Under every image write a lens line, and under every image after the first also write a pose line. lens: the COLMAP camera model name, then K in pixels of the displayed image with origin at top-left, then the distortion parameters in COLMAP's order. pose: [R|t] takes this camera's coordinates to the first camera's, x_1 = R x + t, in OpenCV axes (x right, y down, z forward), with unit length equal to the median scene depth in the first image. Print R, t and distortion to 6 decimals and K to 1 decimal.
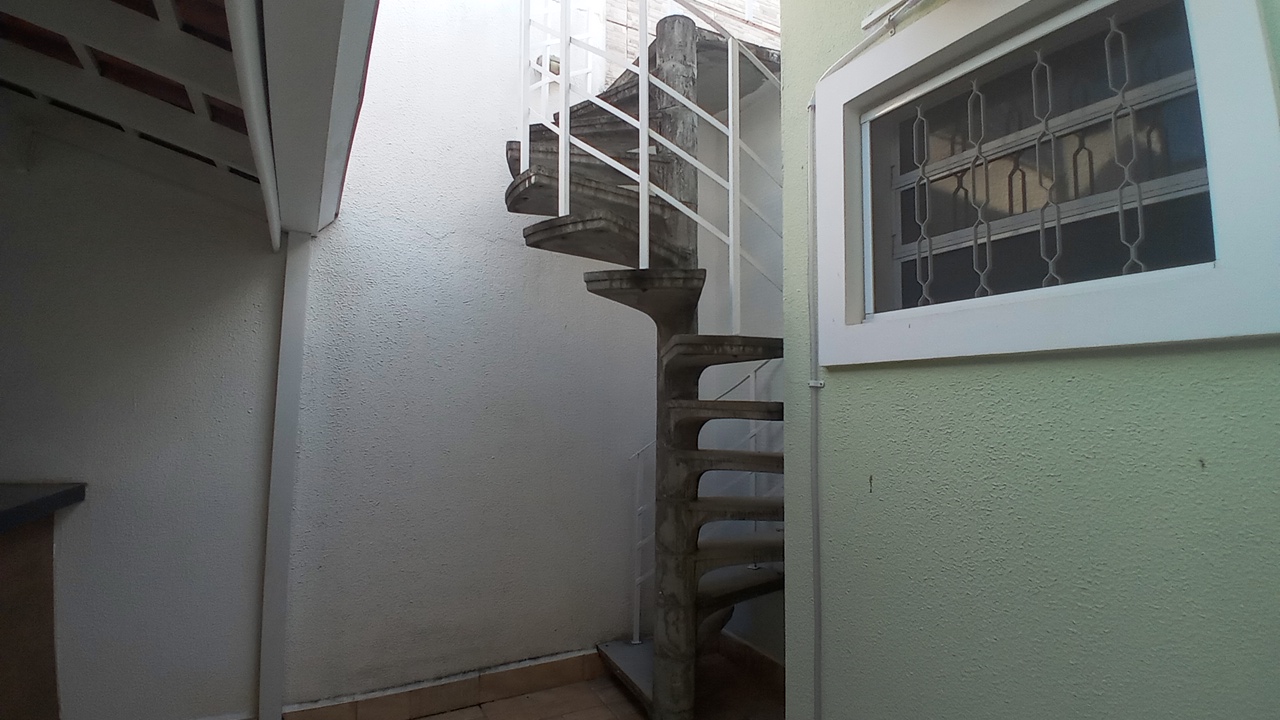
lens RADIAL K [[628.3, 0, 640.0], [0, 628.3, 360.0], [0, 0, 1]] dist [0.000270, -0.043326]
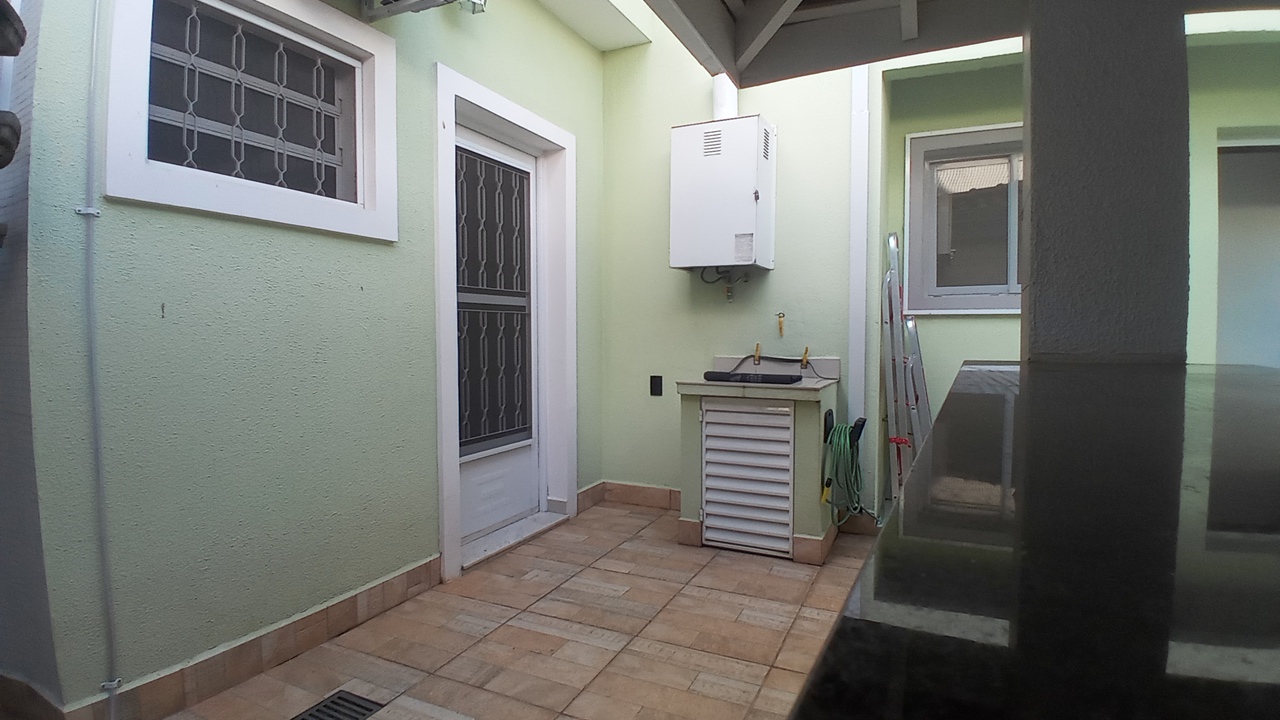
lens RADIAL K [[628.3, 0, 640.0], [0, 628.3, 360.0], [0, 0, 1]] dist [0.000270, -0.043326]
pose [[-0.596543, -0.053247, 0.800813, -0.956771], [-0.072656, 0.997283, 0.012187, 0.189120], [-0.799286, -0.050914, -0.598790, 0.877409]]
